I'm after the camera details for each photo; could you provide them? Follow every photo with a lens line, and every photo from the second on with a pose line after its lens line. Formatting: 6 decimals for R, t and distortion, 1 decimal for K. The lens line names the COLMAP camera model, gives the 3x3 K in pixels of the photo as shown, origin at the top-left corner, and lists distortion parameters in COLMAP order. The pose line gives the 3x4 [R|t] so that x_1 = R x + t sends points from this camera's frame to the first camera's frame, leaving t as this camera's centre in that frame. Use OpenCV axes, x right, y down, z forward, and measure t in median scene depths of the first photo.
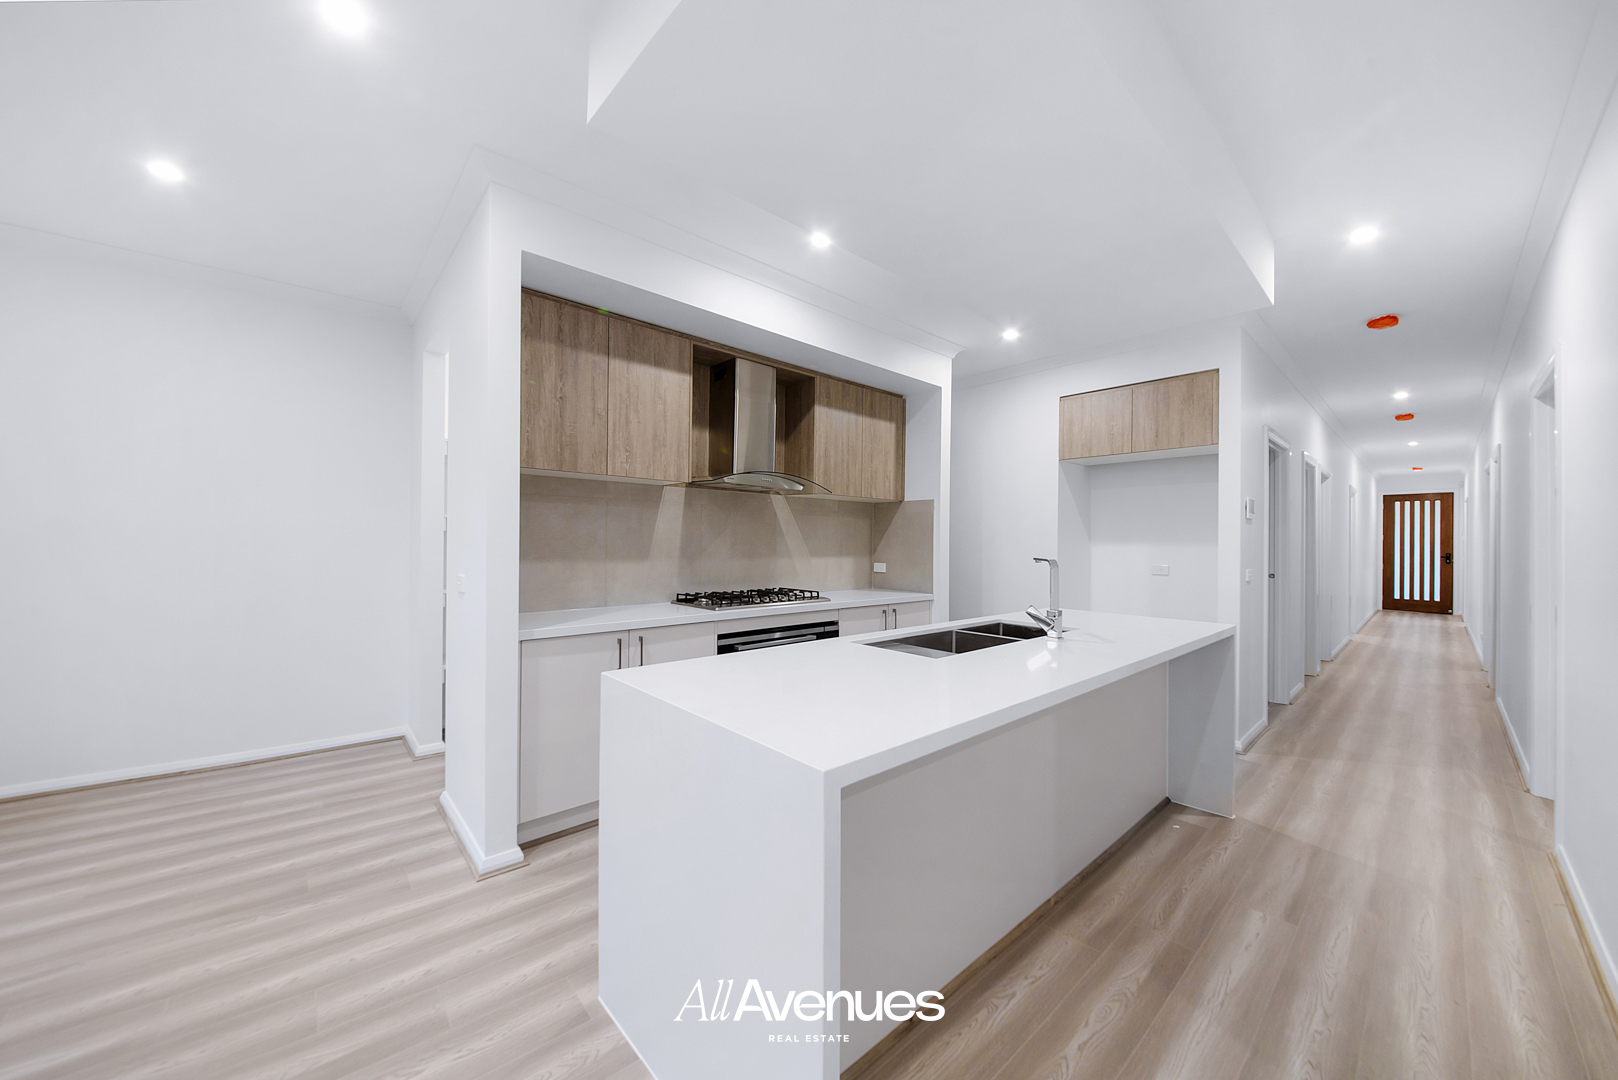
lens RADIAL K [[566.8, 0, 809.5], [0, 566.8, 539.7], [0, 0, 1]] dist [-0.002065, -0.000405]
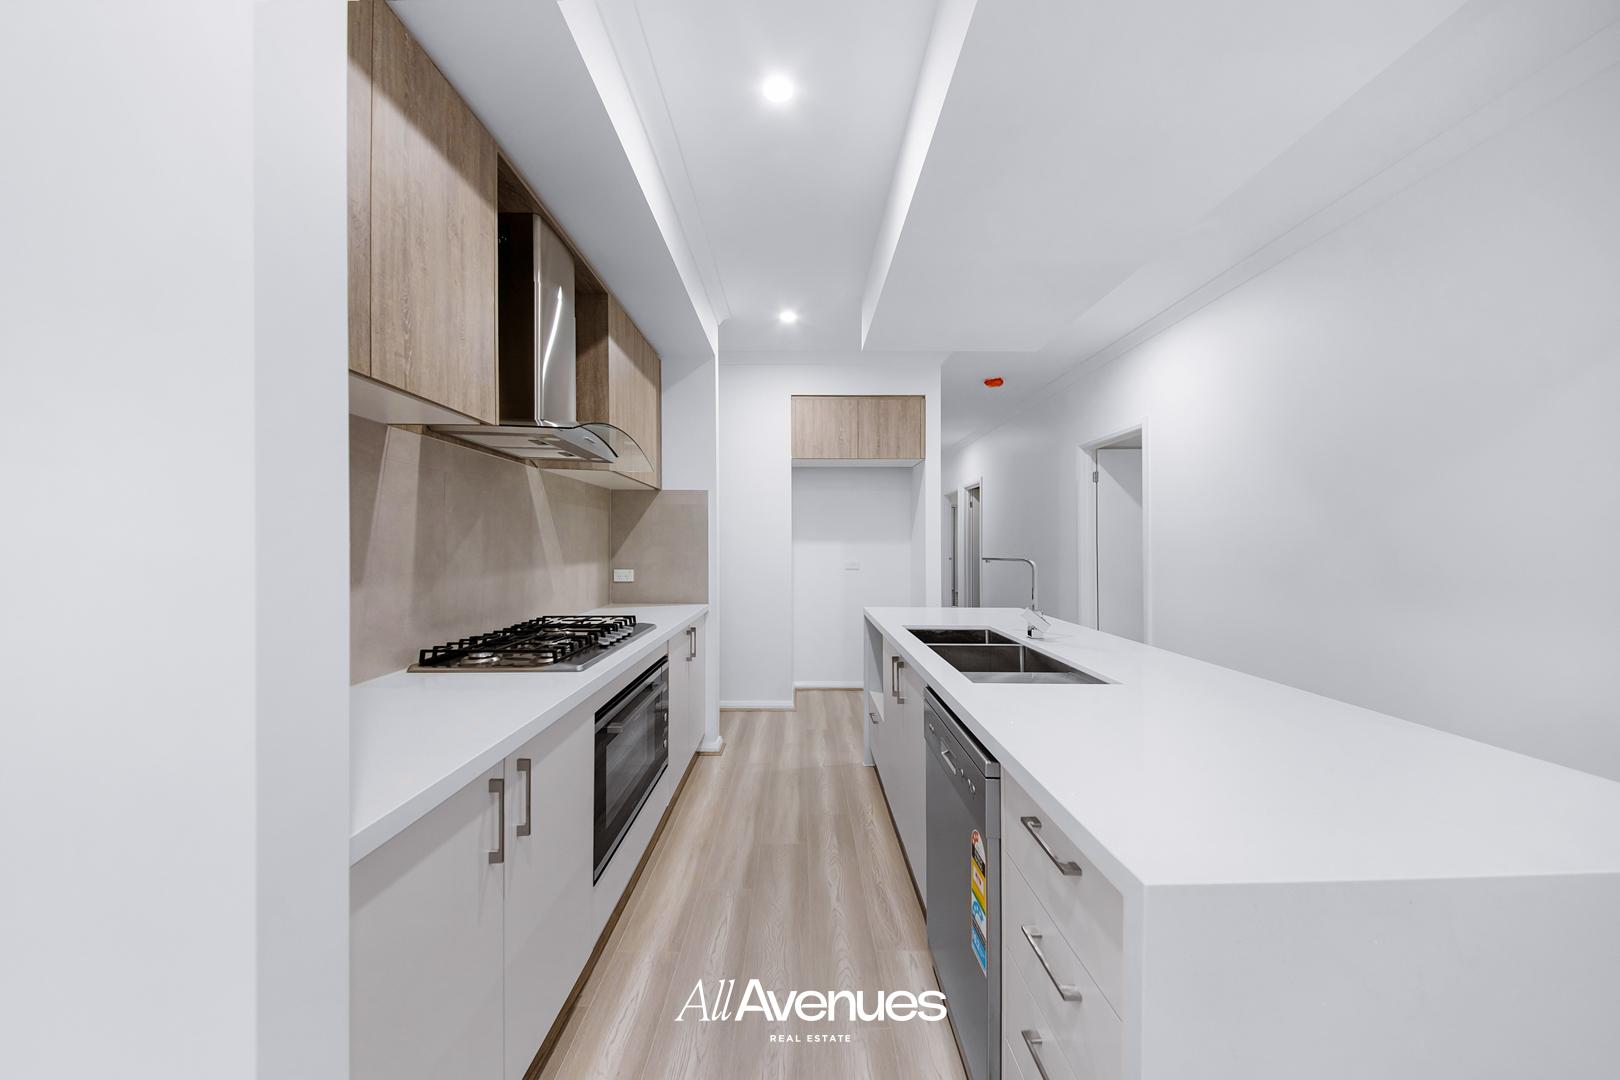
lens RADIAL K [[567.5, 0, 807.8], [0, 567.5, 550.8], [0, 0, 1]] dist [-0.002065, -0.000405]
pose [[0.662140, -0.016606, 0.749196, -0.330268], [-0.000877, 0.999737, 0.022934, -0.002108], [-0.749379, -0.015842, 0.661952, 0.370456]]
